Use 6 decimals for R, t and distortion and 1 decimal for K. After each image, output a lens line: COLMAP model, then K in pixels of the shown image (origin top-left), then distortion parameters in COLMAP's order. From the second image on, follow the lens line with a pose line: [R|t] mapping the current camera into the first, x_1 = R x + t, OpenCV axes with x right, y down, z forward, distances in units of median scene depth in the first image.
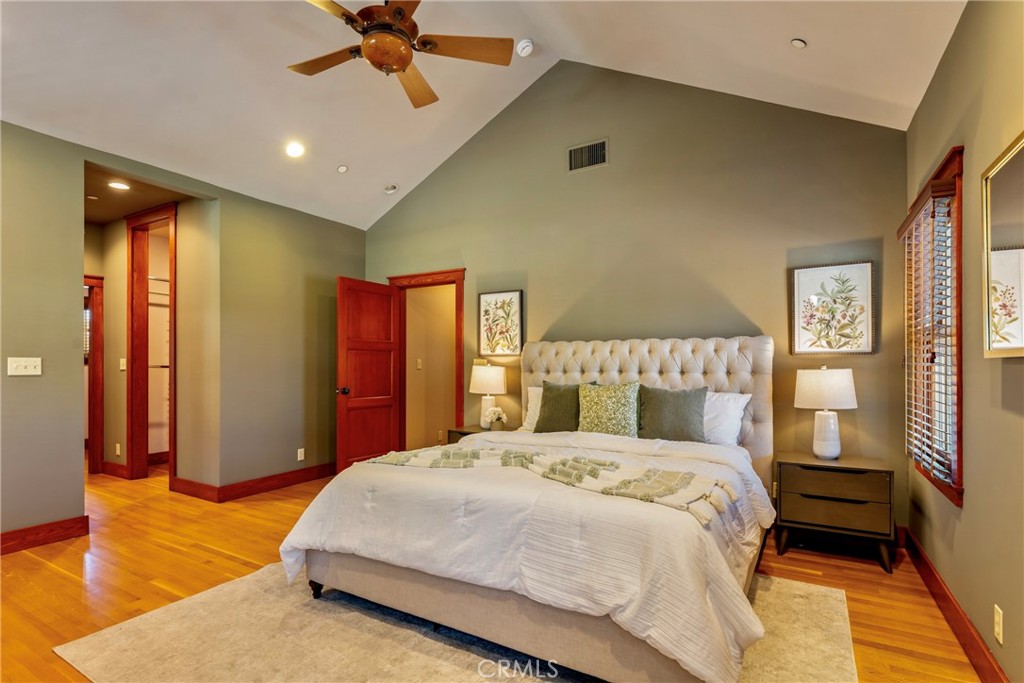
lens RADIAL K [[495.7, 0, 509.4], [0, 495.7, 355.6], [0, 0, 1]] dist [-0.000053, 0.000066]
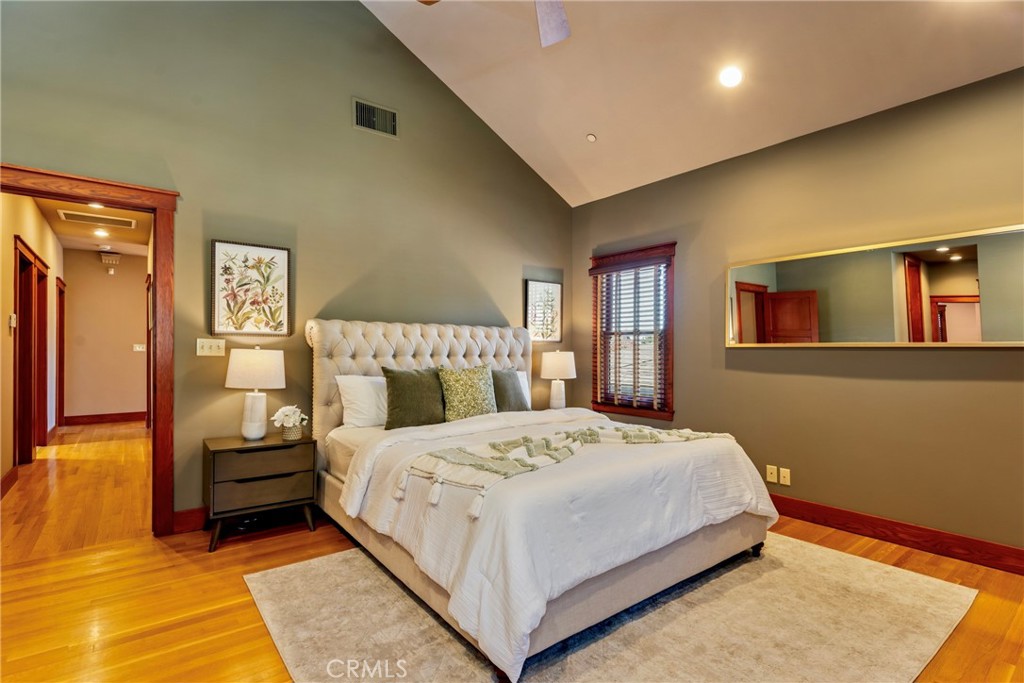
lens RADIAL K [[494.9, 0, 512.0], [0, 494.9, 341.5], [0, 0, 1]] dist [-0.001991, -0.000299]
pose [[0.366772, 0.017640, 0.930143, -0.548272], [-0.021902, 0.999707, -0.010323, 0.009047], [-0.930053, -0.016585, 0.367051, 0.399973]]
